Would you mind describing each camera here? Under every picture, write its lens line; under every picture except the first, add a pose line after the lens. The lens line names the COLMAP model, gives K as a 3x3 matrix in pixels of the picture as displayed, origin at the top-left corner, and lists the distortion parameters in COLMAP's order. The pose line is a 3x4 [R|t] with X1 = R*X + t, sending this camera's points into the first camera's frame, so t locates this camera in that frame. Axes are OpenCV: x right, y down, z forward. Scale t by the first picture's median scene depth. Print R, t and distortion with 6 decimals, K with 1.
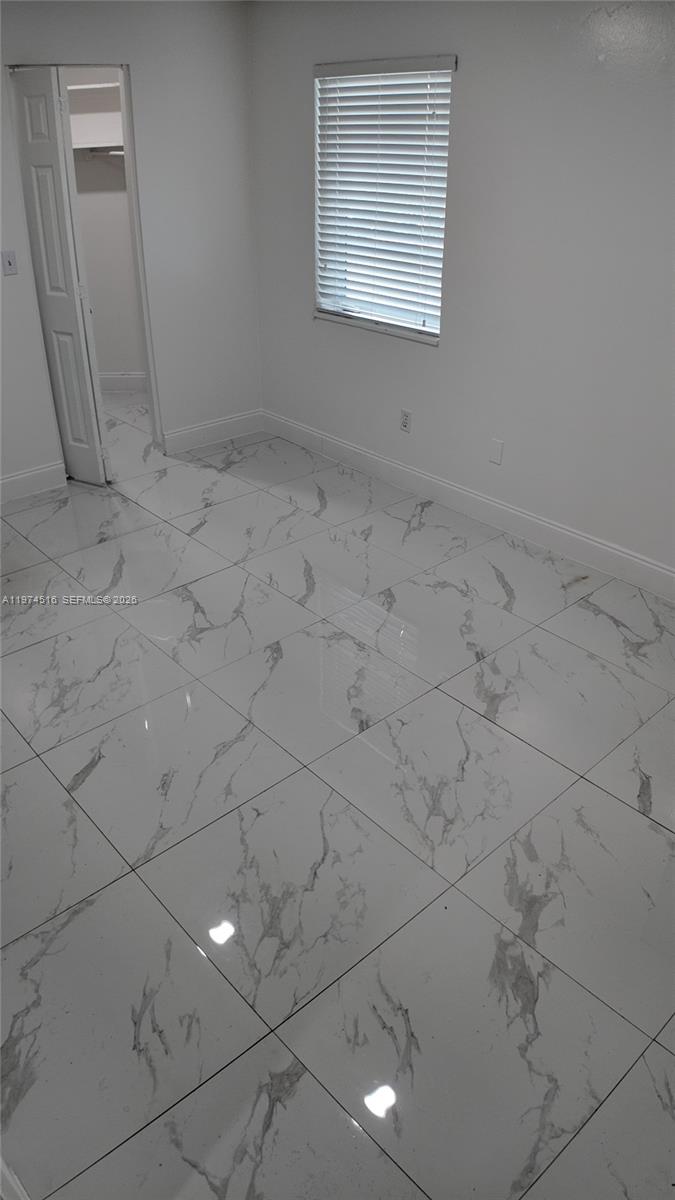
lens RADIAL K [[793.6, 0, 340.0], [0, 793.6, 597.9], [0, 0, 1]] dist [-0.041356, -0.091455]
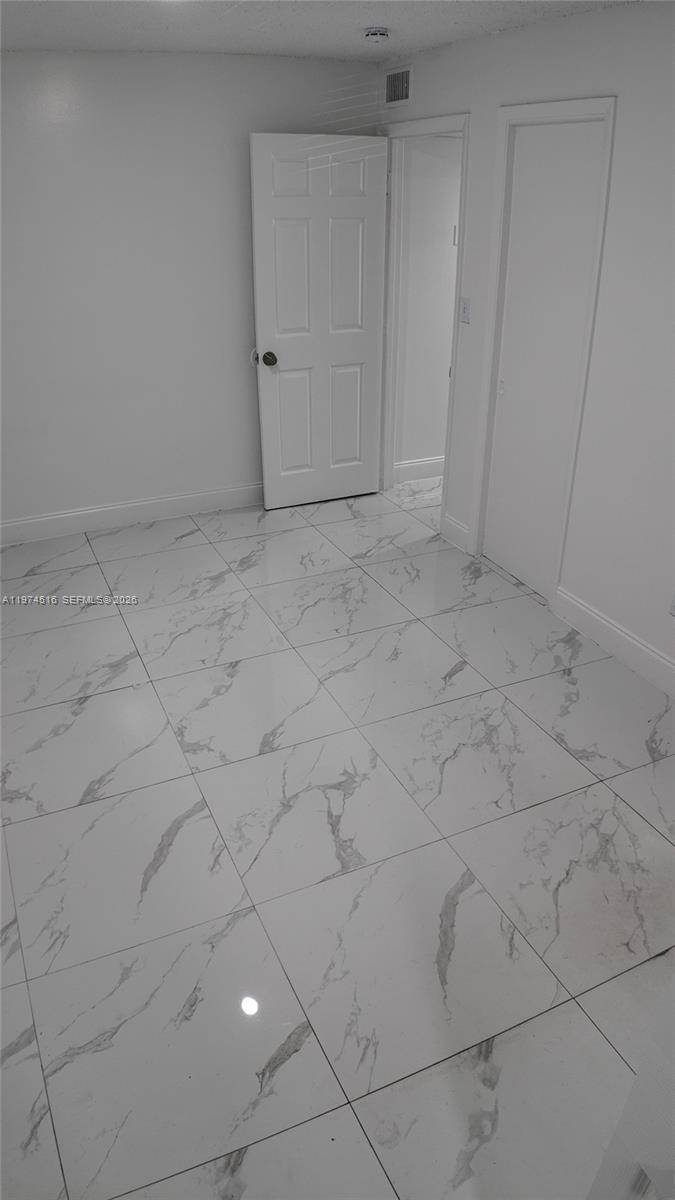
lens RADIAL K [[793.6, 0, 340.0], [0, 793.6, 597.9], [0, 0, 1]] dist [-0.041356, -0.091455]
pose [[-0.955507, -0.143597, 0.257656, -0.407133], [0.144131, 0.534833, 0.832574, -0.848322], [-0.257358, 0.832666, -0.490340, 1.401441]]
